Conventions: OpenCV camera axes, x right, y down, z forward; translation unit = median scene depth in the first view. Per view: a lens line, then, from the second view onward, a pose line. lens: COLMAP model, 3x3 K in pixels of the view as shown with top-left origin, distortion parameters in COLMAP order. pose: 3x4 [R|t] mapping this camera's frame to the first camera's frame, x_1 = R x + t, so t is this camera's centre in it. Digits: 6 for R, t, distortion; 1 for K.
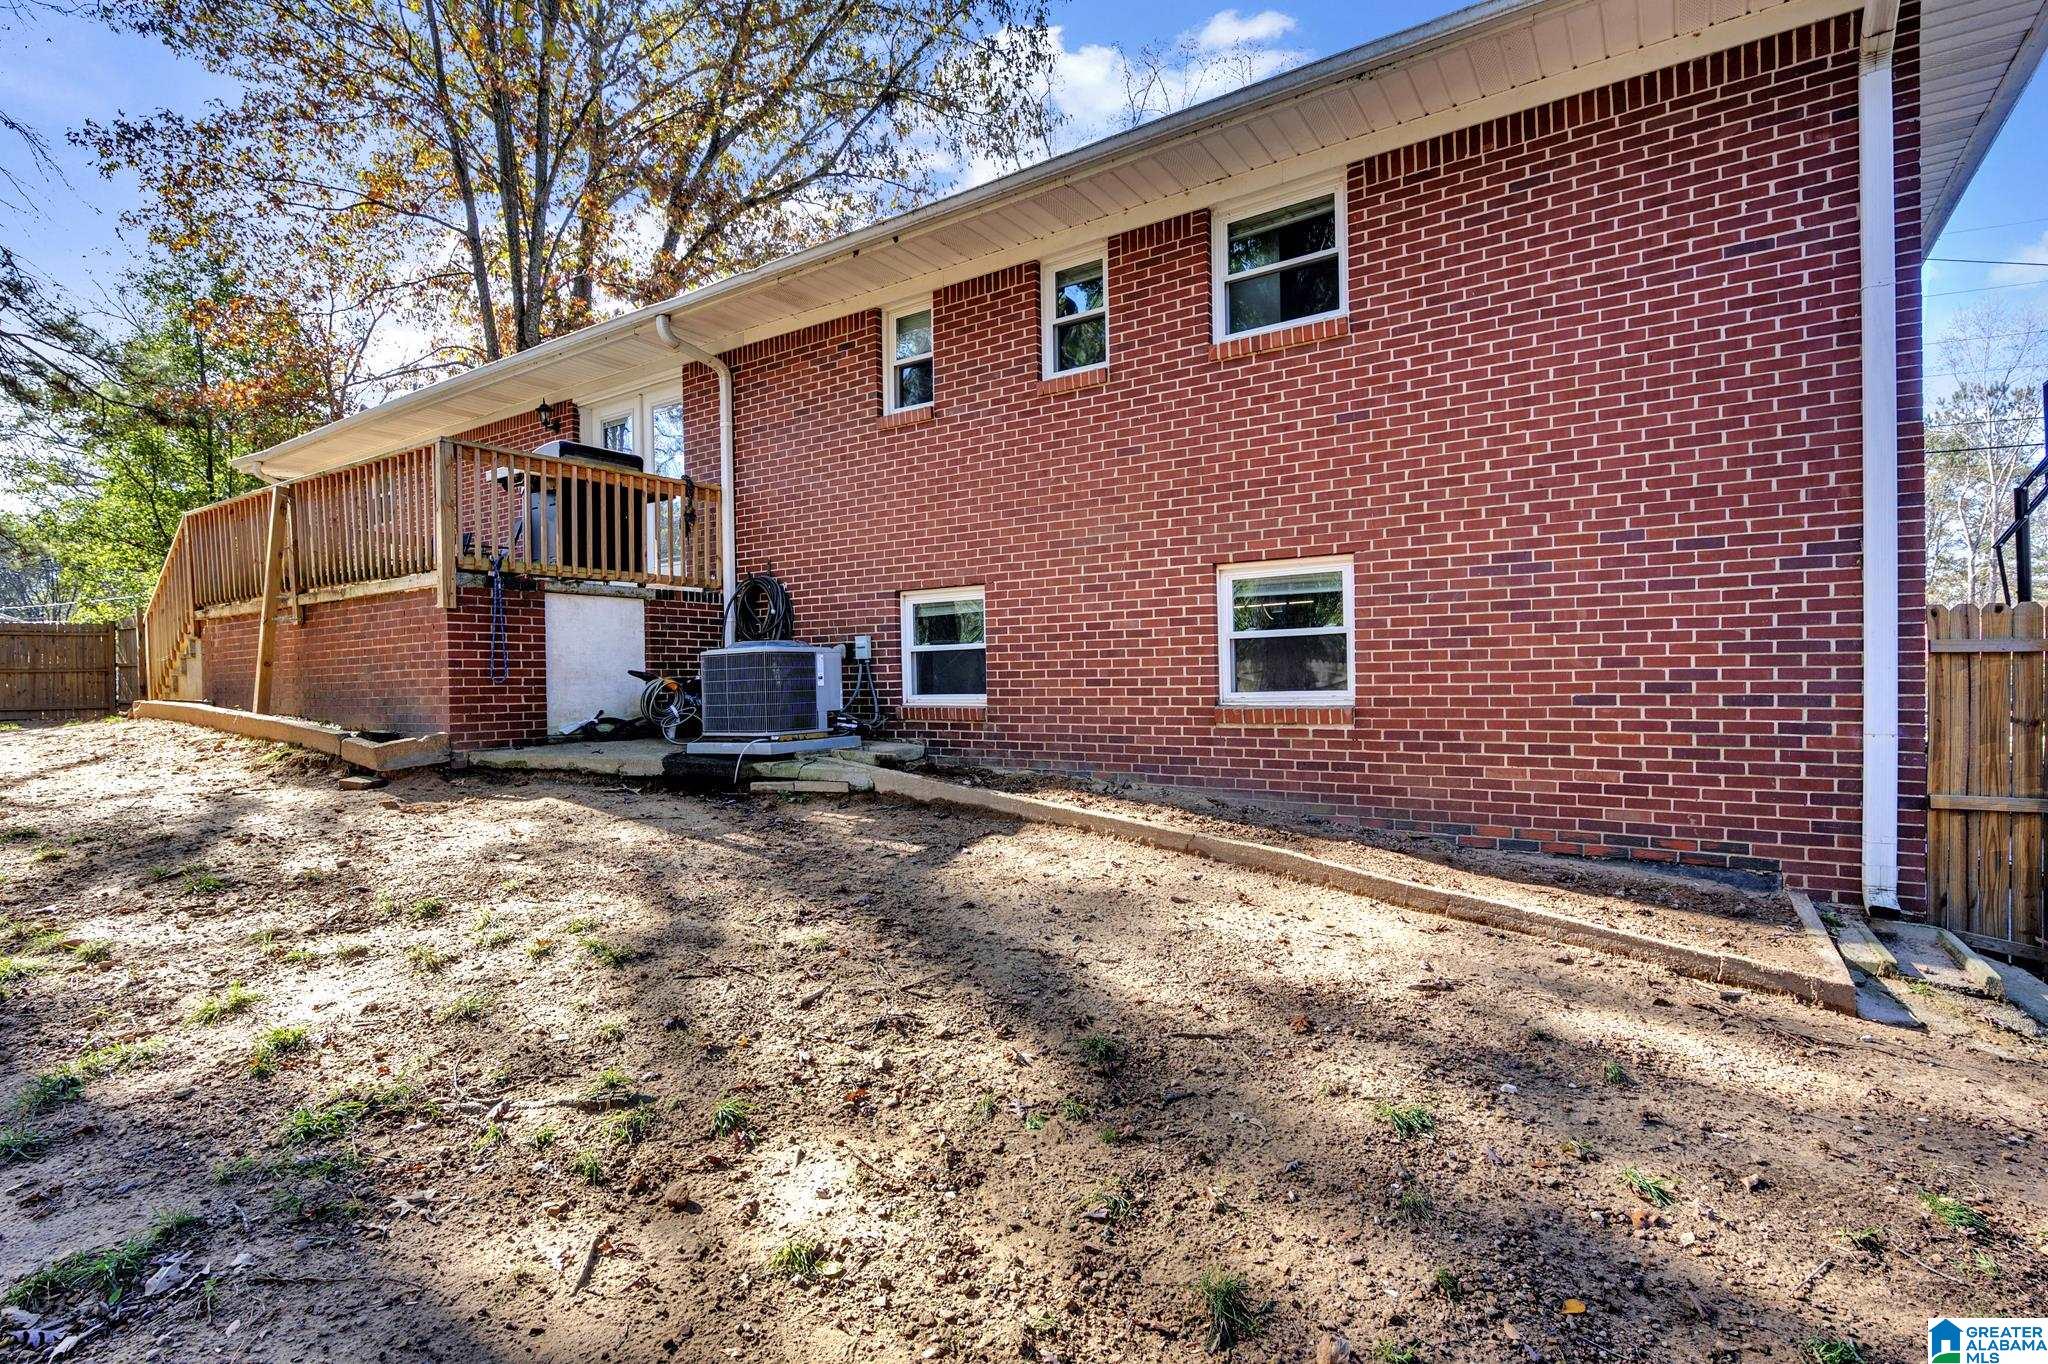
lens RADIAL K [[981.2, 0, 1016.3], [0, 981.2, 691.4], [0, 0, 1]] dist [-0.003767, -0.000300]
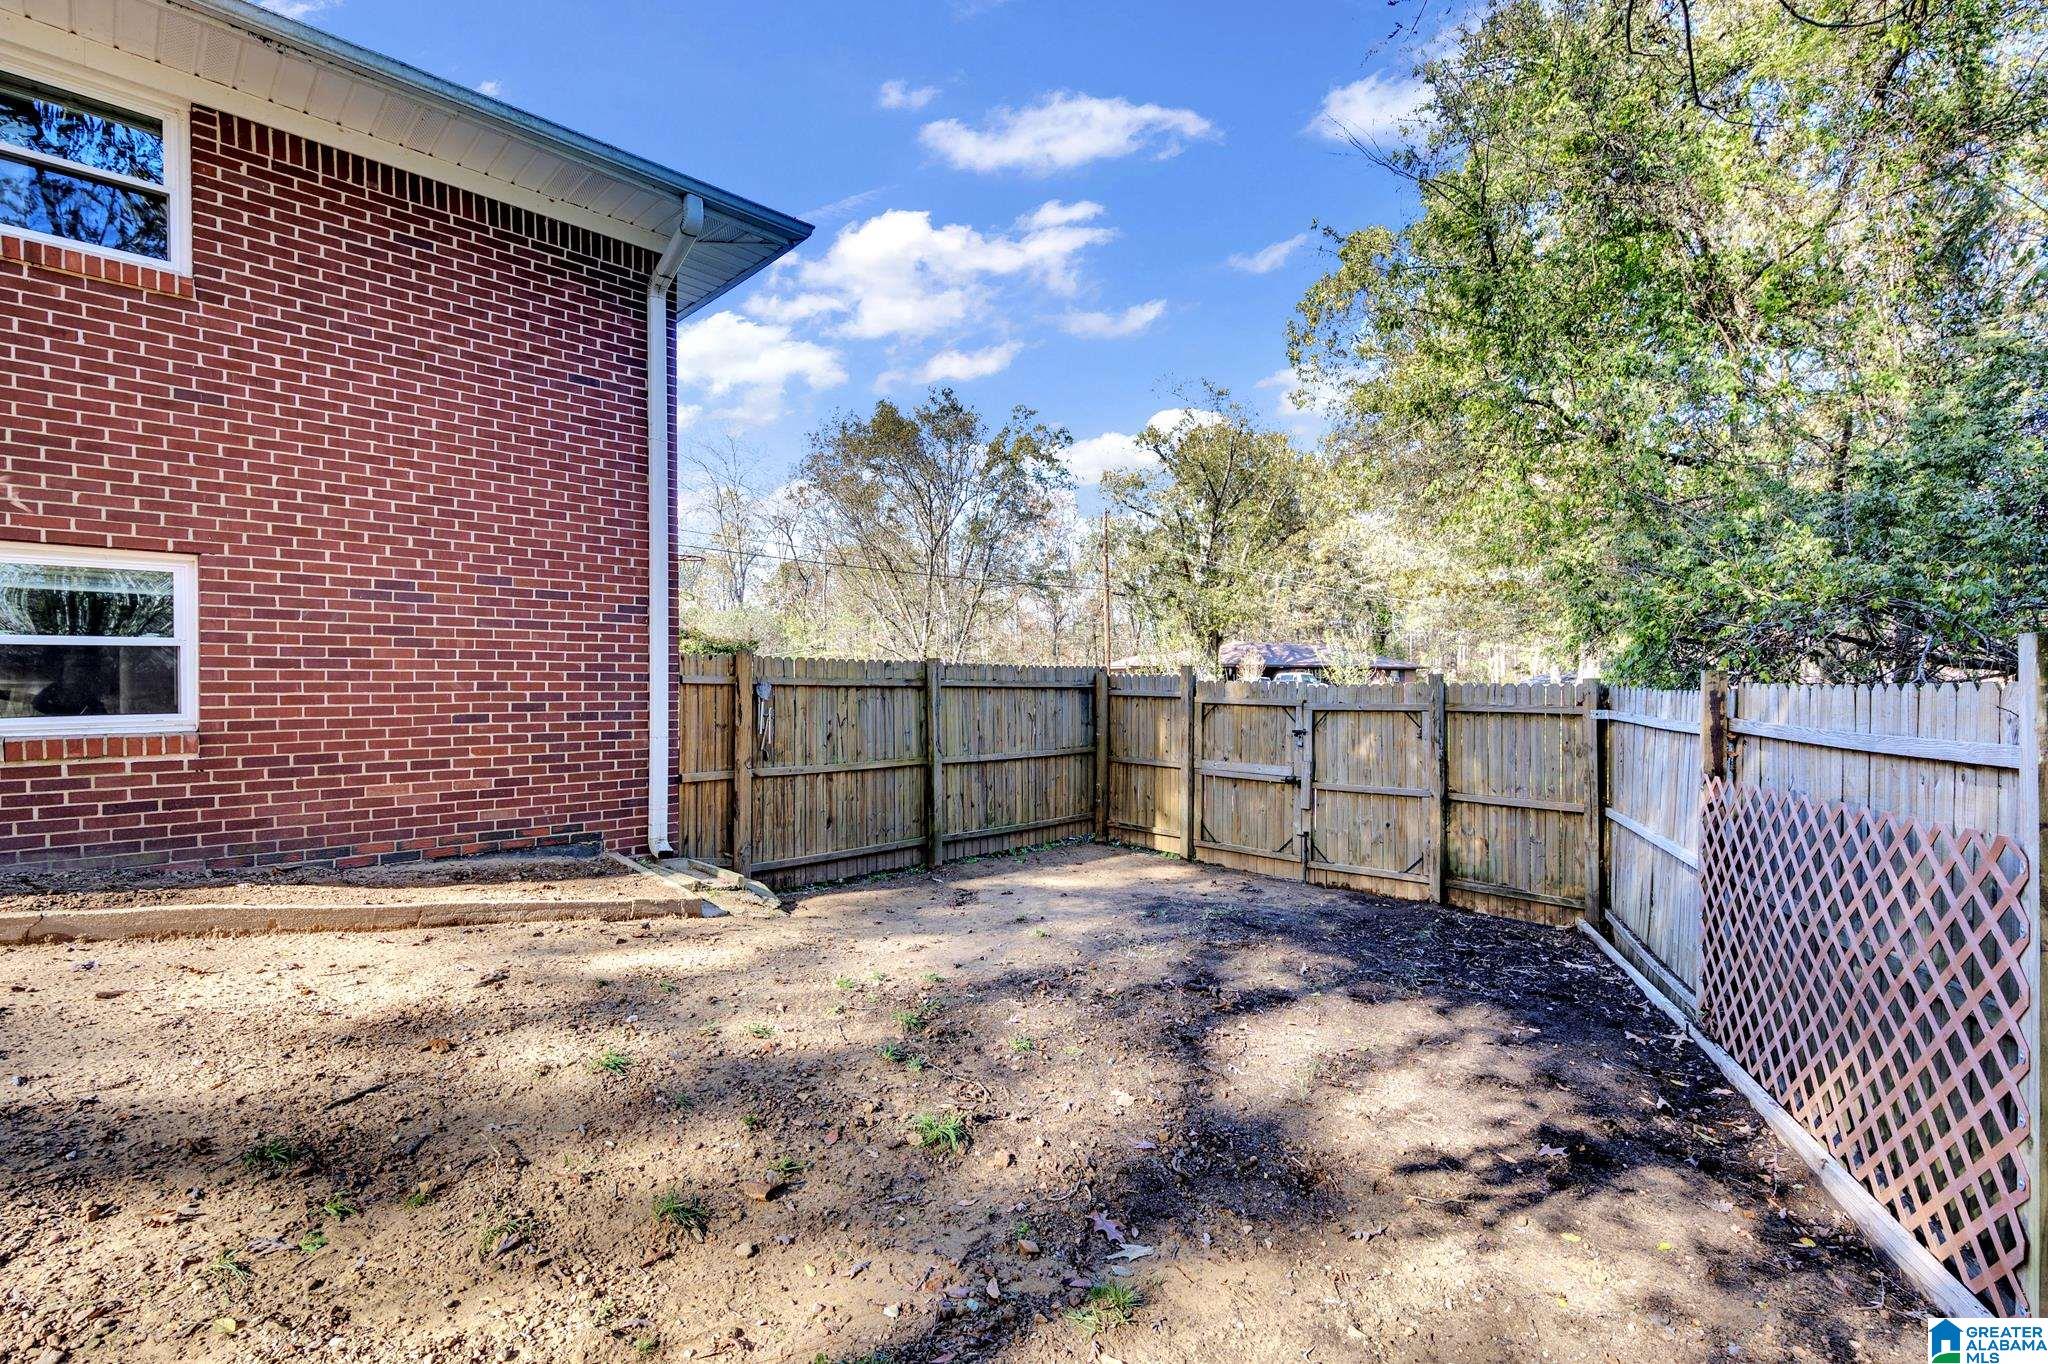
lens RADIAL K [[981.2, 0, 1016.3], [0, 981.2, 691.4], [0, 0, 1]] dist [-0.003767, -0.000300]
pose [[0.179759, 0.002550, 0.983707, -0.489640], [0.006885, 0.999969, -0.003850, -0.016197], [-0.983687, 0.007465, 0.179736, 0.181224]]
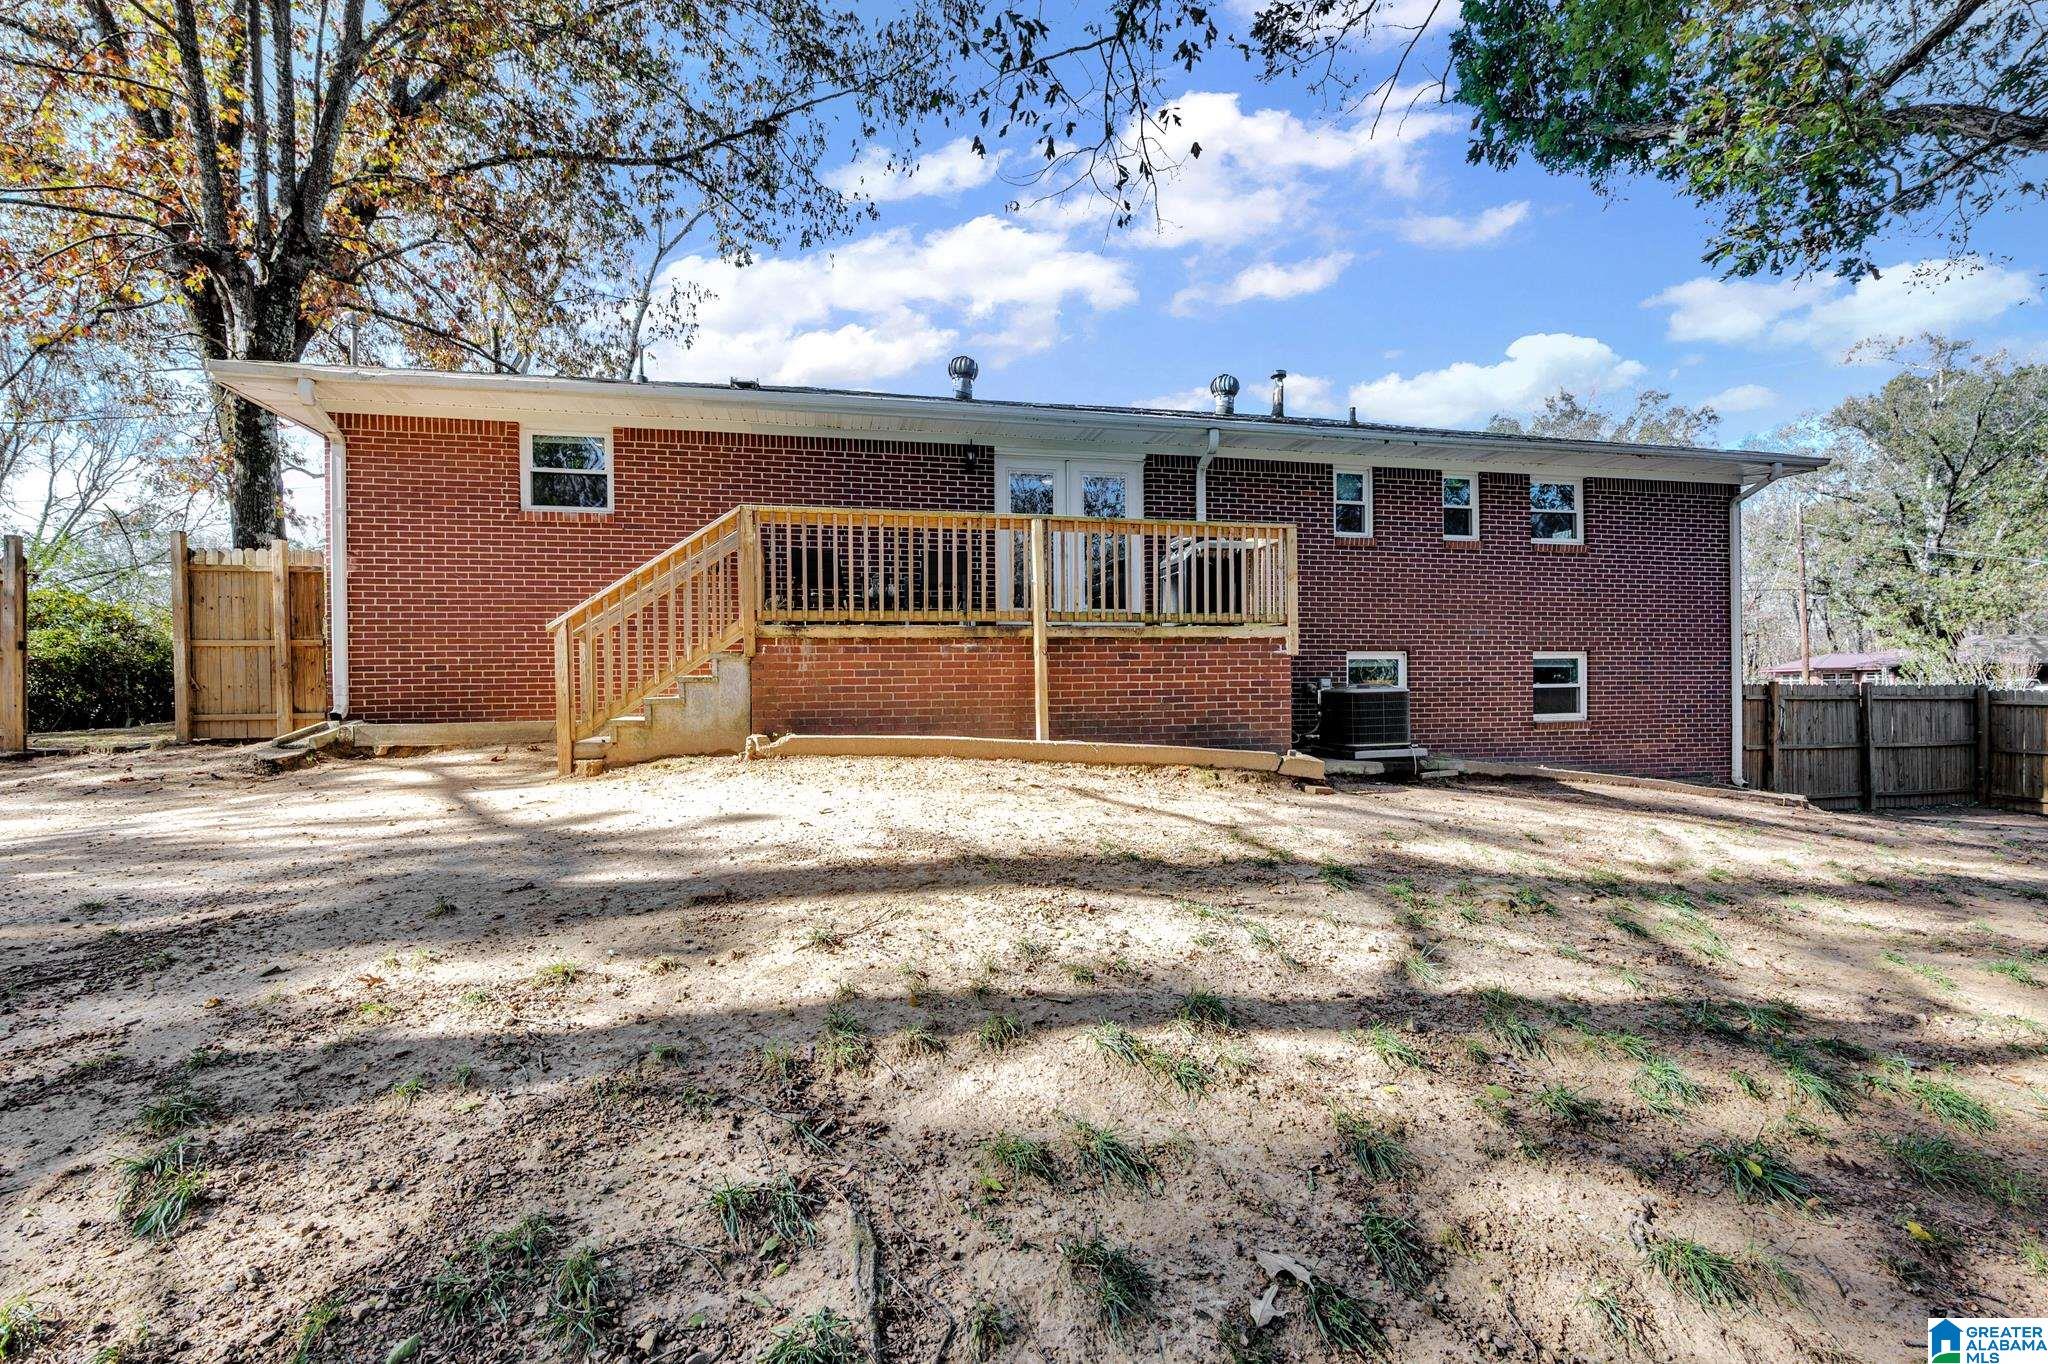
lens RADIAL K [[937.8, 0, 1024.0], [0, 937.8, 682.0], [0, 0, 1]] dist [0.001172, 0.000417]
pose [[0.674898, 0.015108, 0.737756, -2.665669], [0.006630, 0.999626, -0.026536, -0.028490], [-0.737881, 0.022801, 0.674546, 0.651903]]
